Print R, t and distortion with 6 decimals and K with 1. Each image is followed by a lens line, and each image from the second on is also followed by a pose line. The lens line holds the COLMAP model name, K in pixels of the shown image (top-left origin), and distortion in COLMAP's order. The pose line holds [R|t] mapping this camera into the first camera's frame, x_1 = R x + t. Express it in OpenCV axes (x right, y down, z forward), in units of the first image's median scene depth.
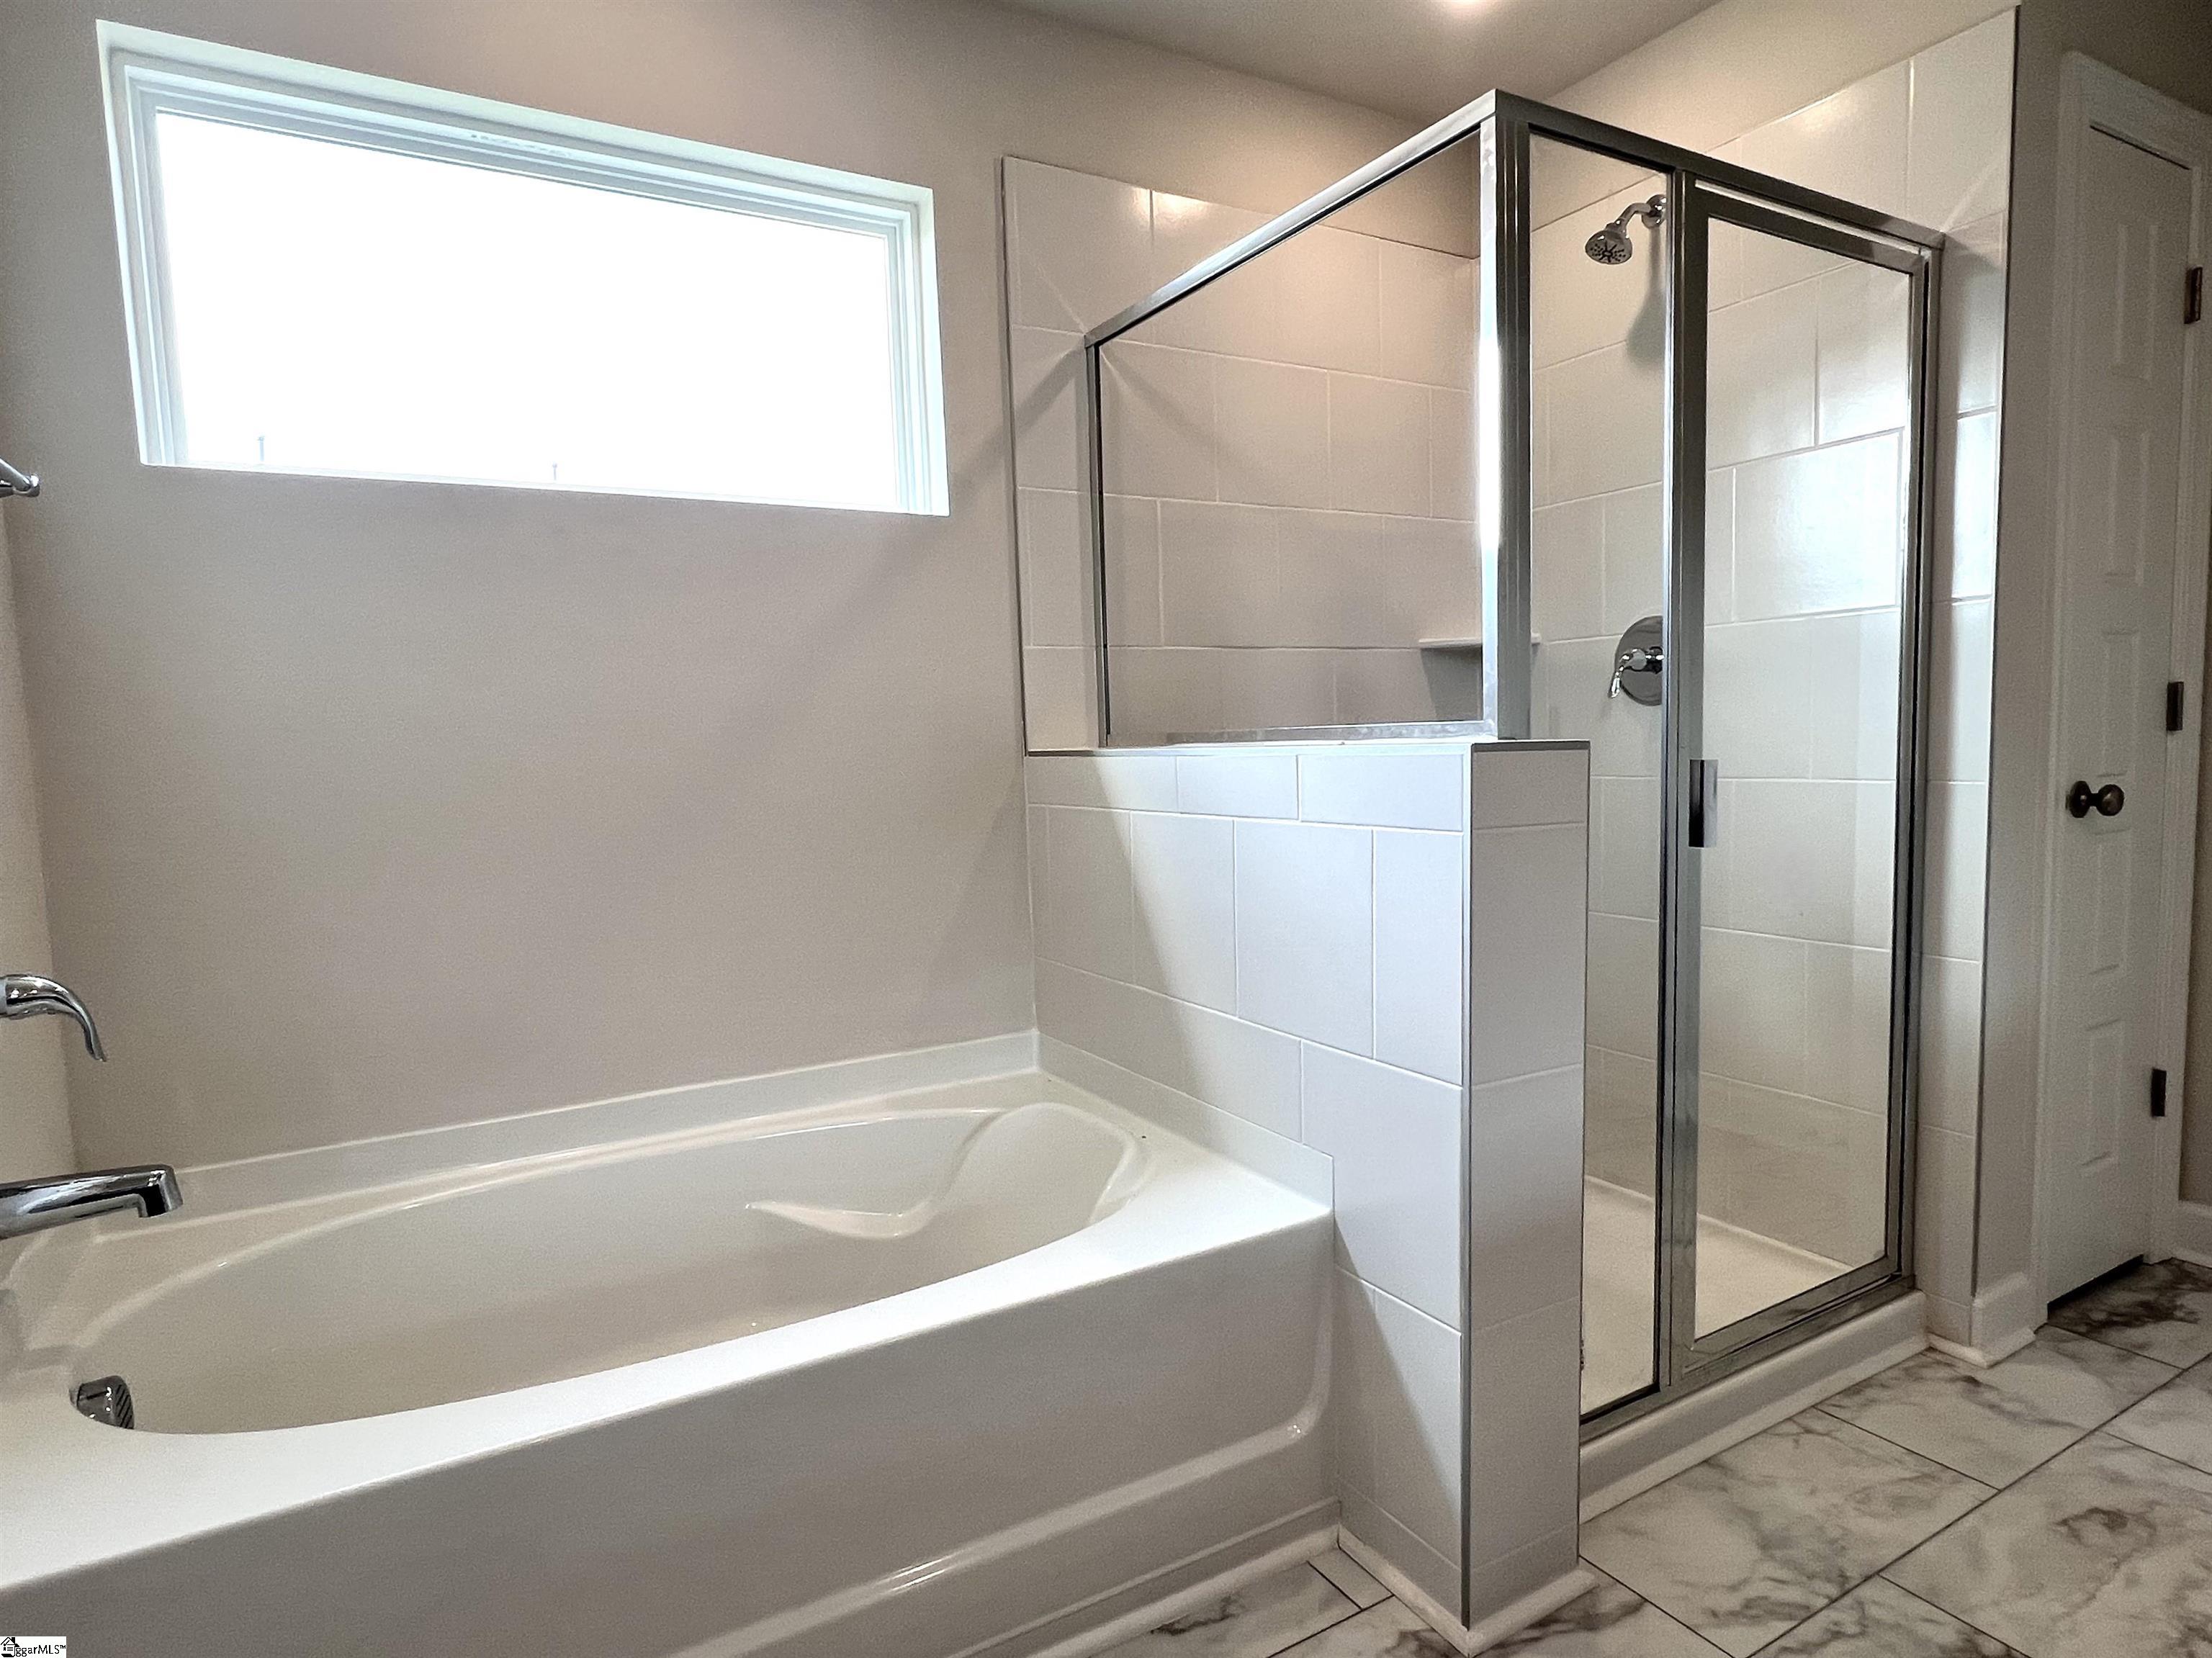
lens RADIAL K [[1223.8, 0, 1103.6], [0, 1223.8, 832.0], [0, 0, 1]] dist [-0.002406, 0.002345]
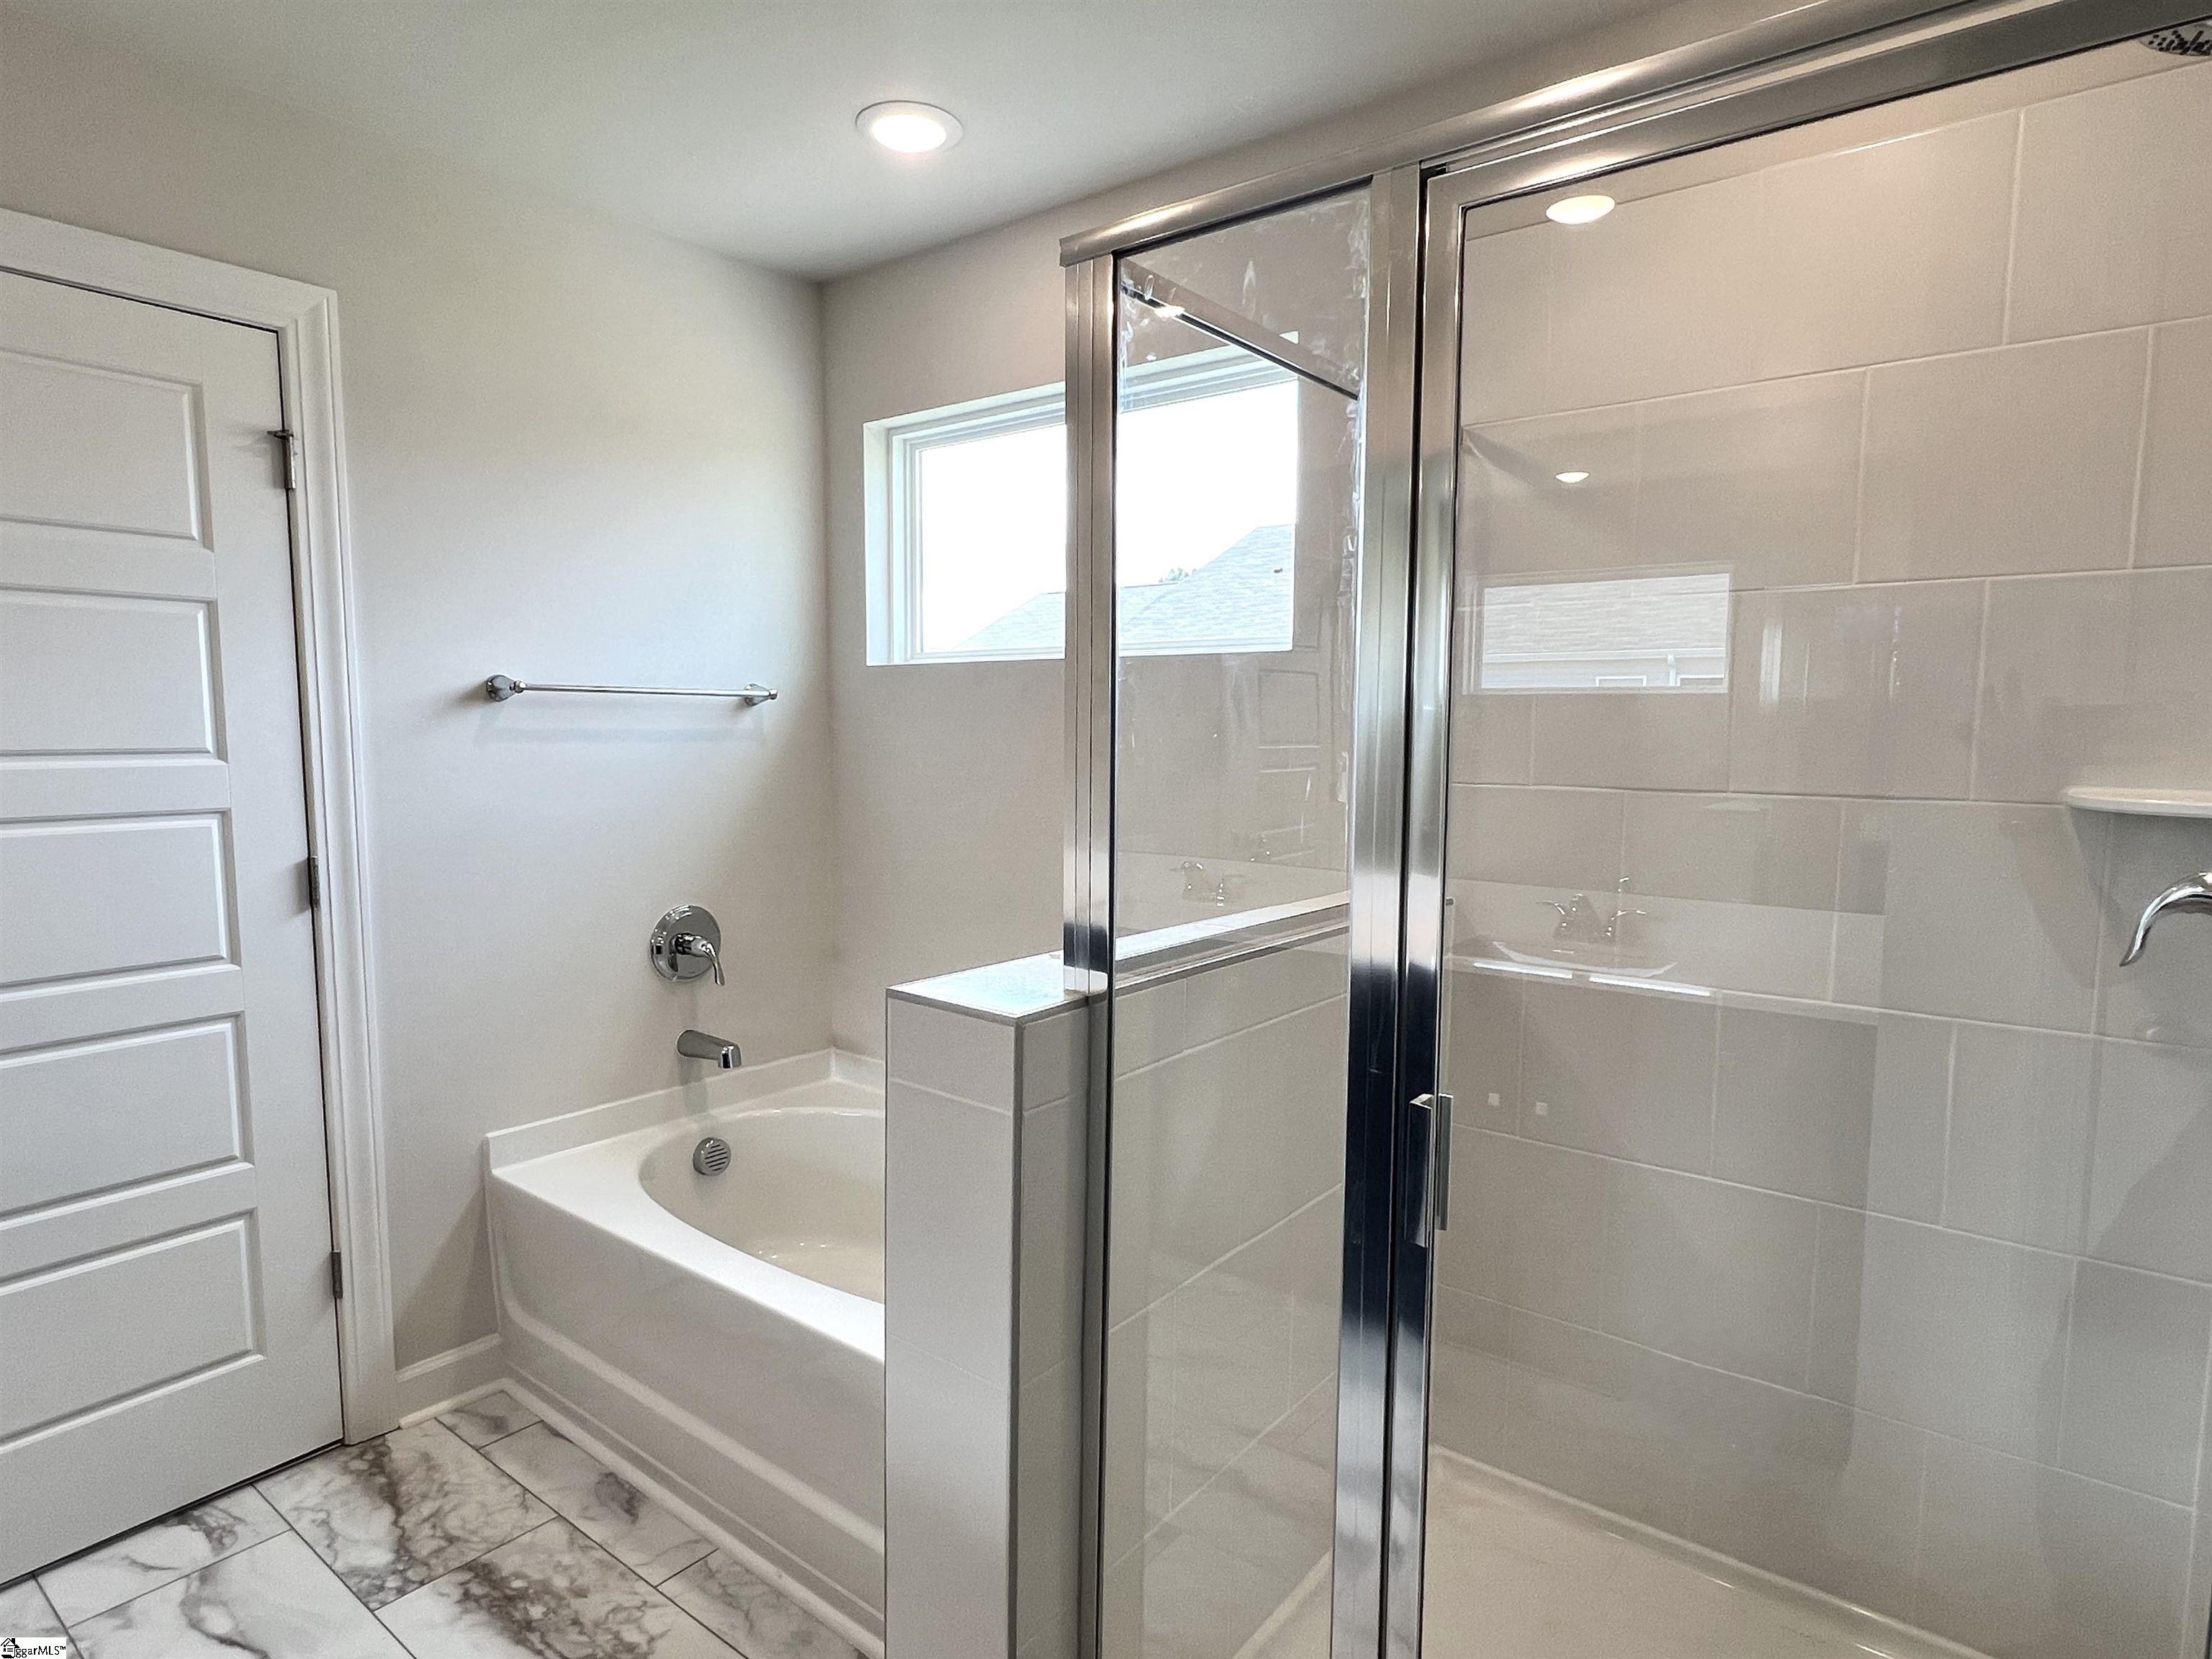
lens RADIAL K [[1223.9, 0, 1105.8], [0, 1223.9, 834.2], [0, 0, 1]] dist [-0.002406, 0.002345]
pose [[0.378069, 0.114479, -0.918672, 0.824360], [-0.094728, 0.991900, 0.084620, -0.191166], [0.920918, 0.055032, 0.385852, 0.519017]]
